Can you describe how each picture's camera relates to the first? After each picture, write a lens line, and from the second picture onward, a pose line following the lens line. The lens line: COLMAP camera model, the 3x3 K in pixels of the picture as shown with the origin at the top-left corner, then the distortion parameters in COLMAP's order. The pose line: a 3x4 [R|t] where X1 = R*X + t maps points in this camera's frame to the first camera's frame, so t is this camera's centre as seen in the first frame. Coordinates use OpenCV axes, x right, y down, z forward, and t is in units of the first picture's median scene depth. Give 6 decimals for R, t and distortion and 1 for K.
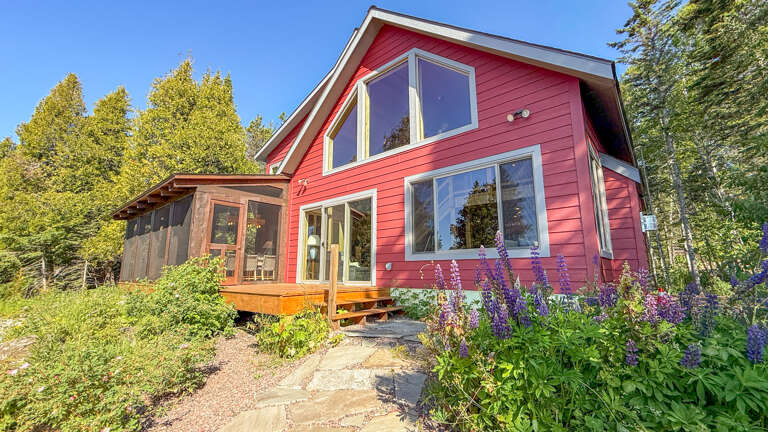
lens RADIAL K [[307.3, 0, 384.0], [0, 307.3, 216.0], [0, 0, 1]] dist [0.001742, 0.000051]
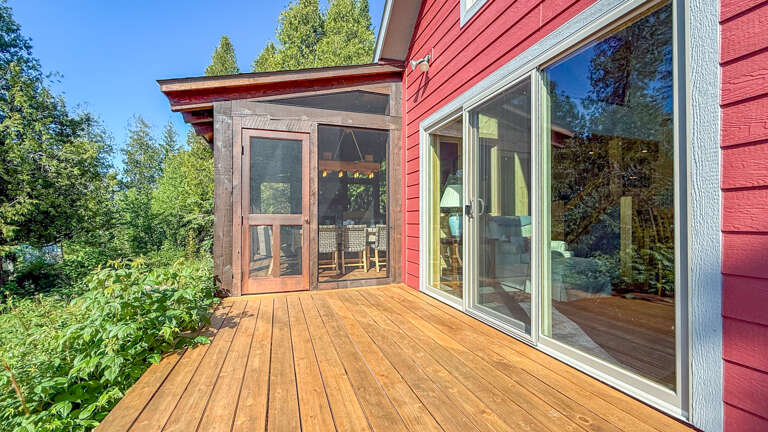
lens RADIAL K [[317.3, 0, 384.0], [0, 317.3, 216.0], [0, 0, 1]] dist [-0.001668, 0.000137]
pose [[0.857746, -0.006177, -0.514036, -0.078524], [0.094414, 0.984812, 0.145709, 0.029508], [0.505329, -0.173514, 0.845302, 0.555413]]
